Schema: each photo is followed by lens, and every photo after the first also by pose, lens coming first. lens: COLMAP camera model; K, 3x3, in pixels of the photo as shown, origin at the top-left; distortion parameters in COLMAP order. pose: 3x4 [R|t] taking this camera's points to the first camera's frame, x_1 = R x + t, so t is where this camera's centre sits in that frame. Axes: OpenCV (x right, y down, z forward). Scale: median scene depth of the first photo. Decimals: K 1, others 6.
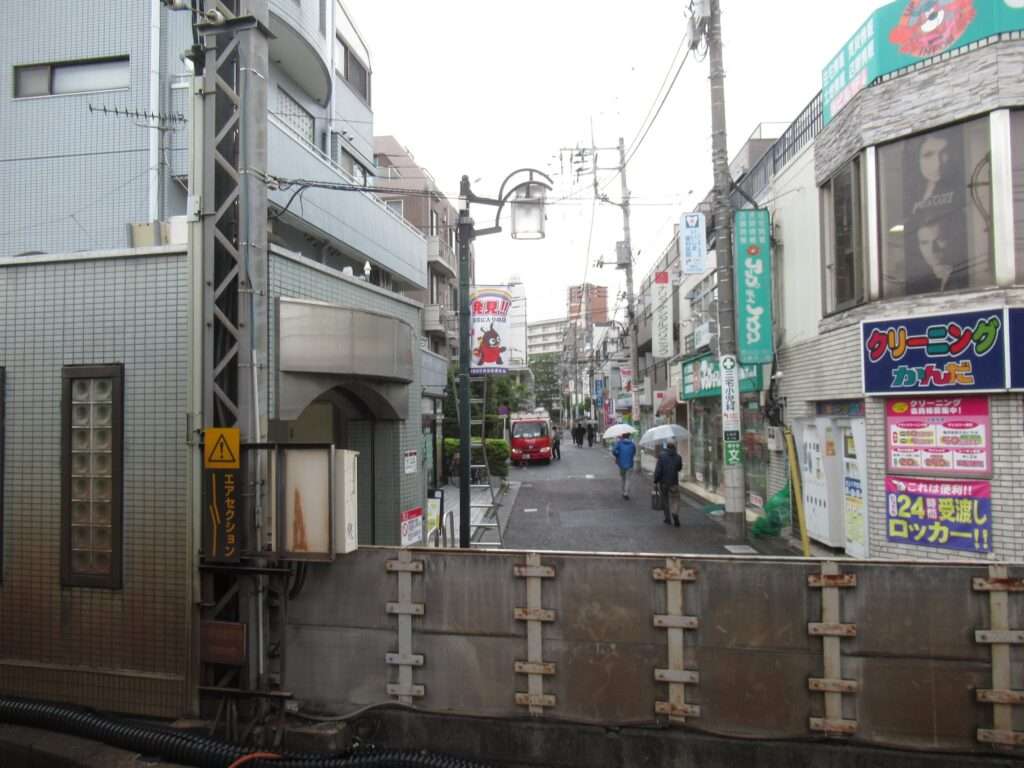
lens RADIAL K [[829.3, 0, 428.0], [0, 829.3, 411.0], [0, 0, 1]] dist [-0.014530, 0.006592]
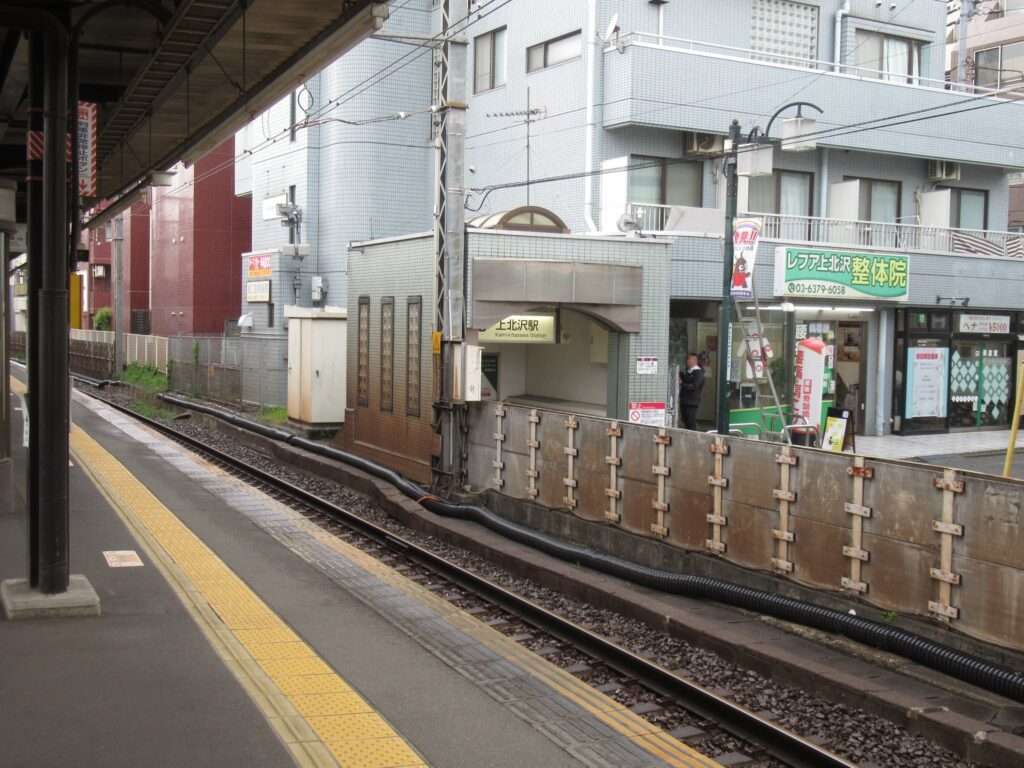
lens RADIAL K [[1305.8, 0, 512.0], [0, 1305.8, 384.0], [0, 0, 1]] dist [0.028252, 0.031439]
pose [[0.661889, 0.054924, -0.747587, 1.976153], [0.008376, 0.996708, 0.080642, -0.095524], [0.749555, -0.059637, 0.659250, -0.779794]]
